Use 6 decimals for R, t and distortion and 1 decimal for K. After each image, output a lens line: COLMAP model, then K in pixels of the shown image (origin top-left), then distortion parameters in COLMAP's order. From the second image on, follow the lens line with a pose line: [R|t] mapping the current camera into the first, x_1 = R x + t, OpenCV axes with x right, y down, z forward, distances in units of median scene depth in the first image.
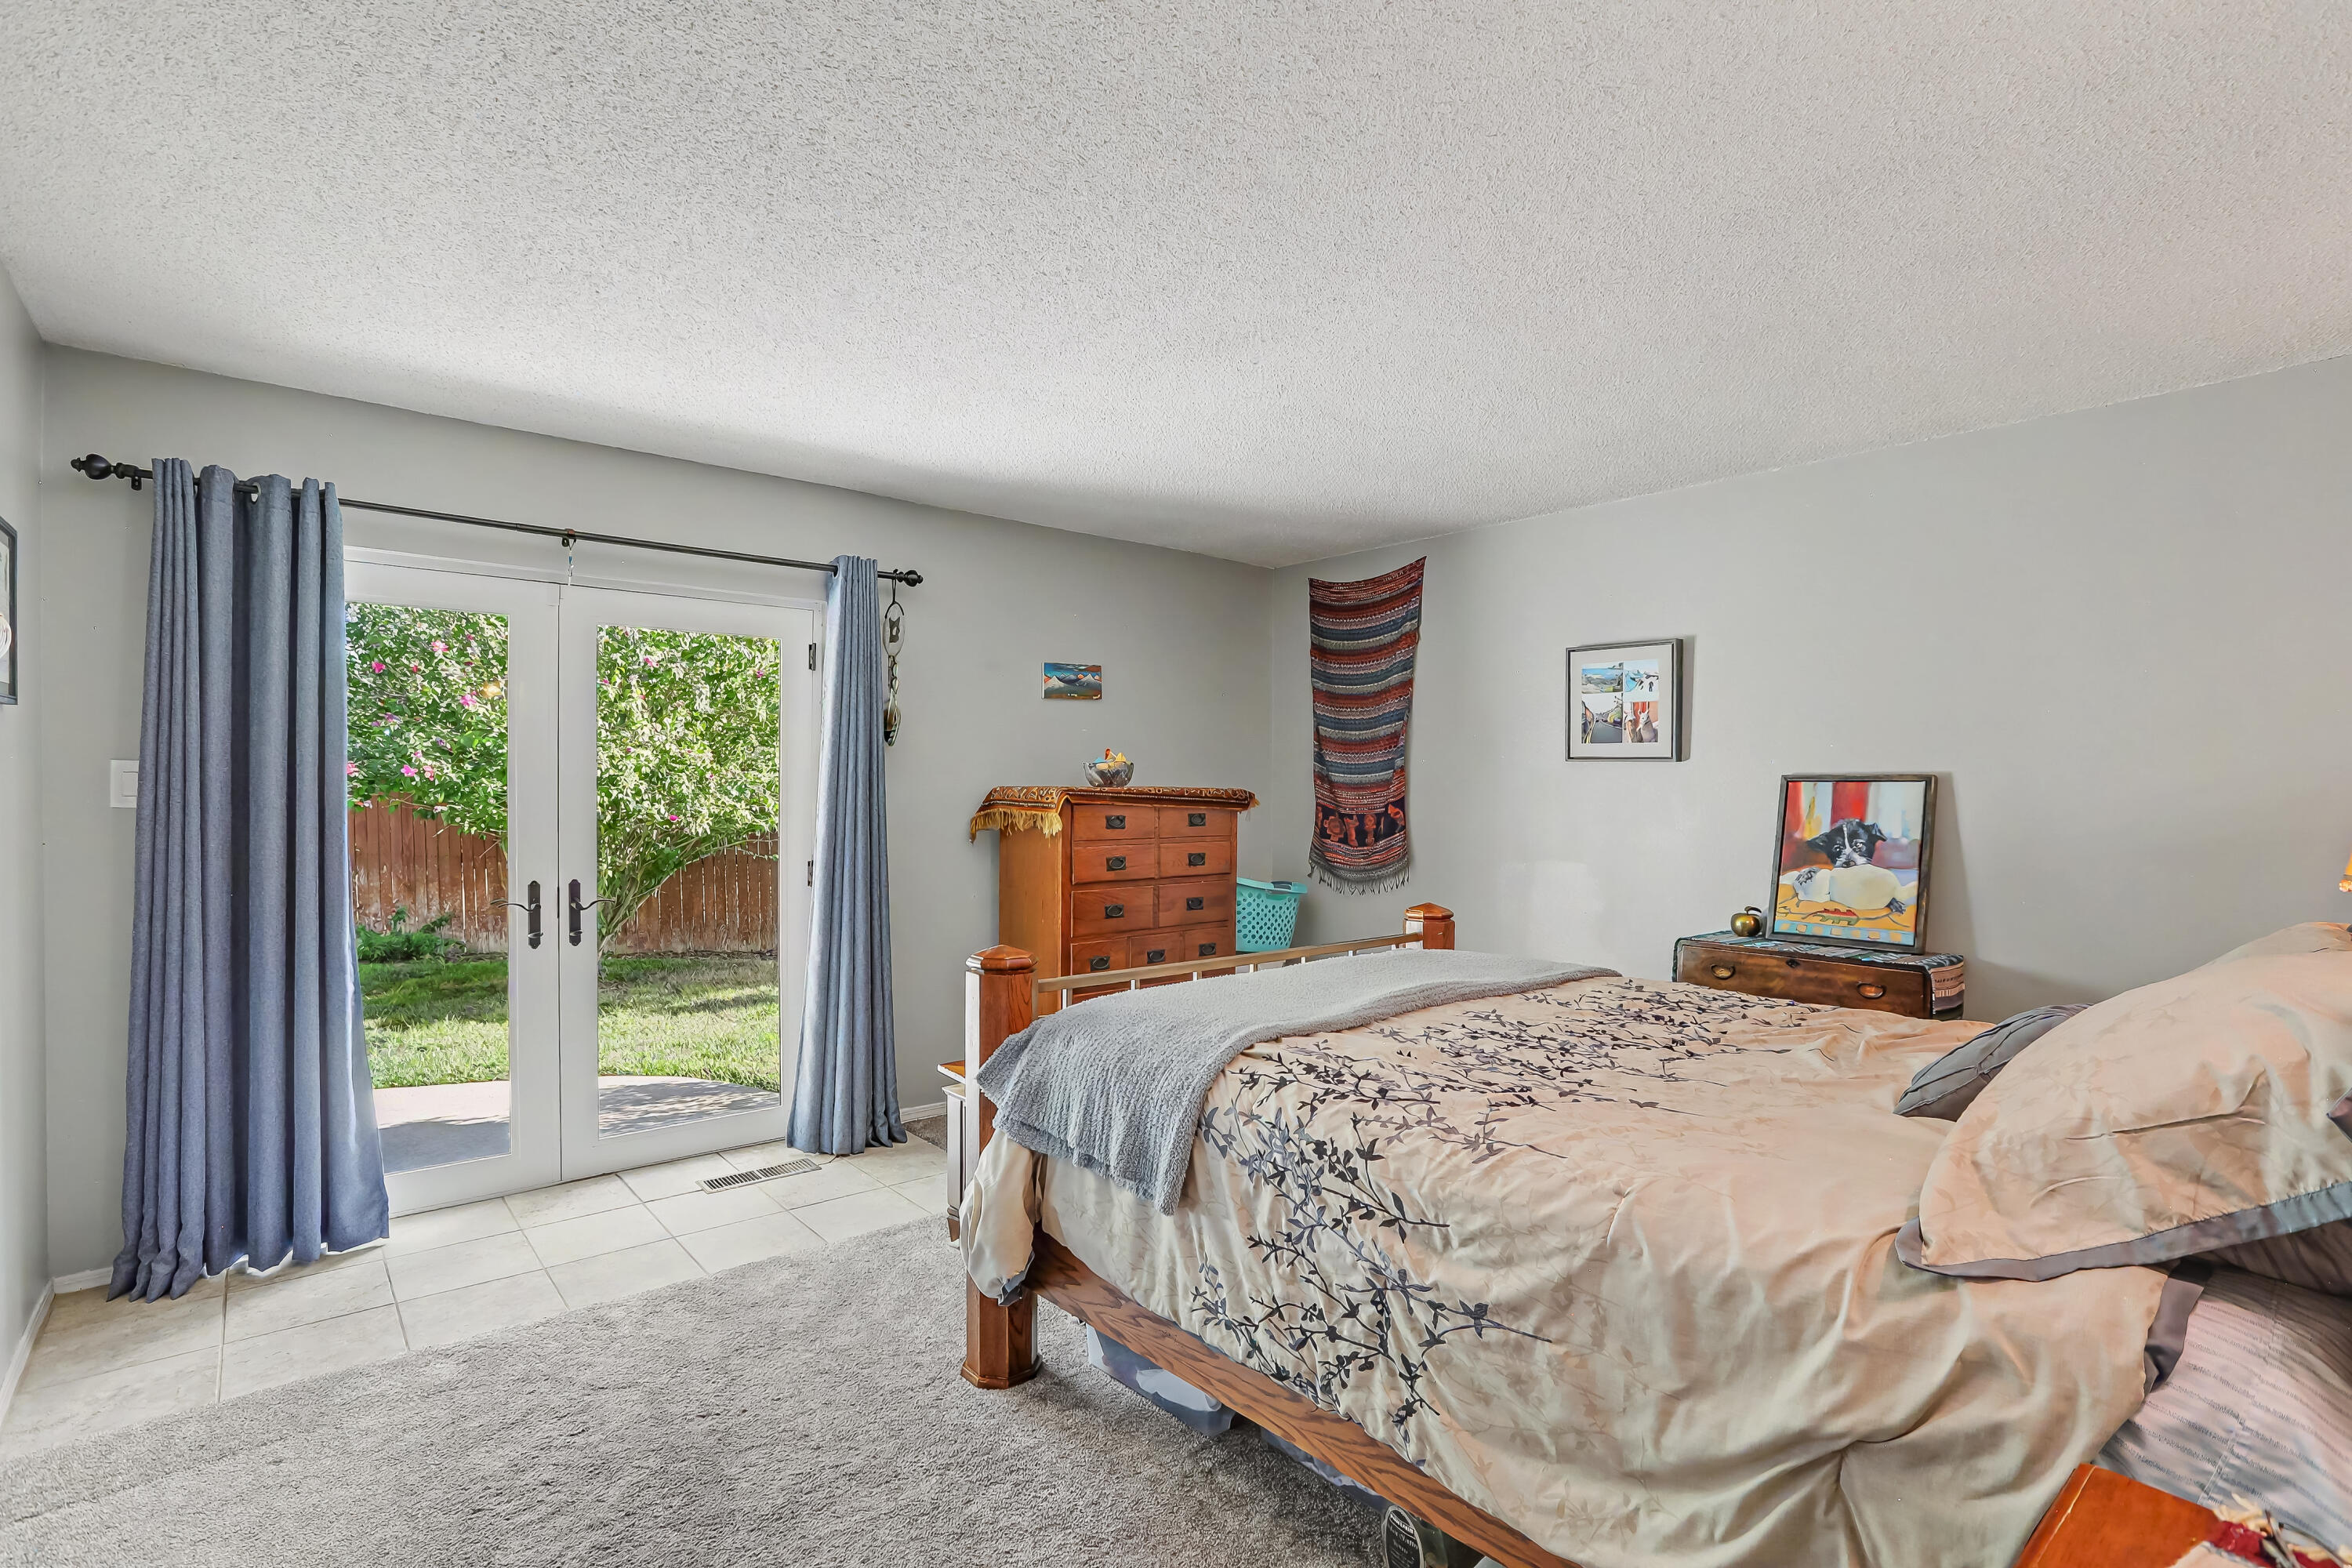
lens RADIAL K [[1081.4, 0, 1194.7], [0, 1081.4, 778.3], [0, 0, 1]] dist [-0.048472, 0.012651]
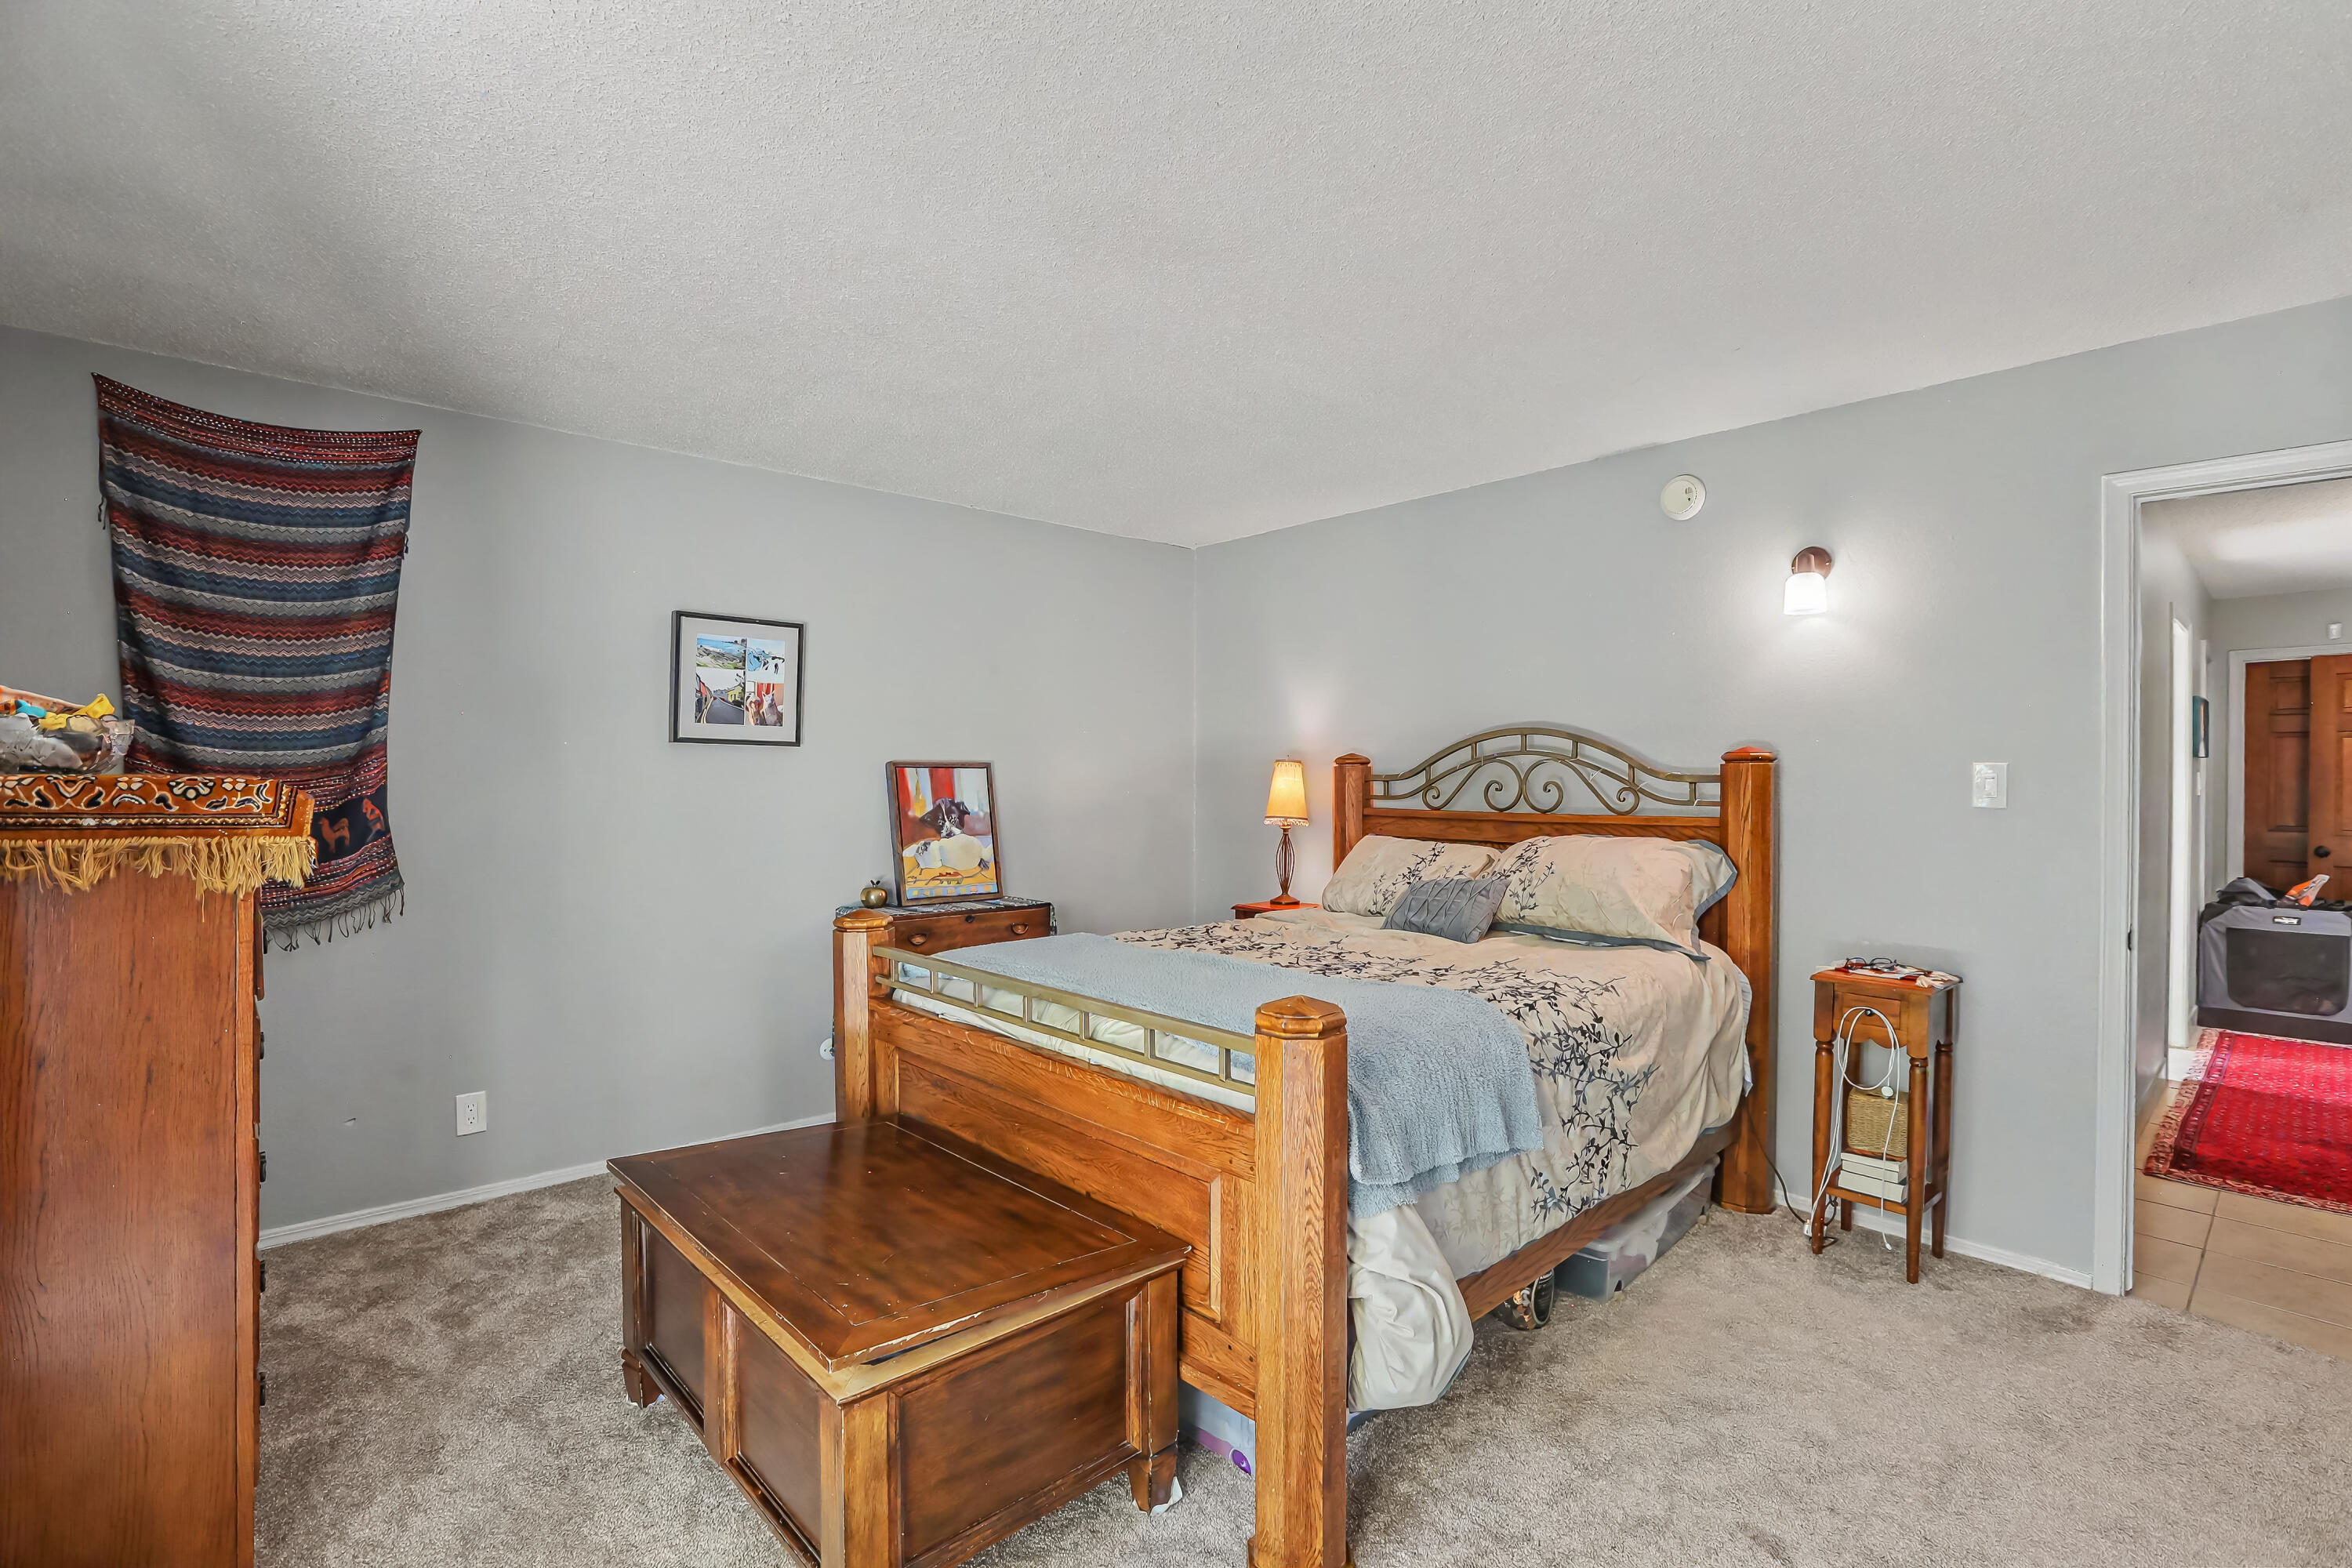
lens RADIAL K [[1081.4, 0, 1194.7], [0, 1081.4, 778.3], [0, 0, 1]] dist [-0.048472, 0.012651]
pose [[-0.011347, -0.015348, 0.999818, -0.598337], [-0.019118, 0.999703, 0.015129, -0.008818], [-0.999753, -0.018943, -0.011637, 0.684269]]
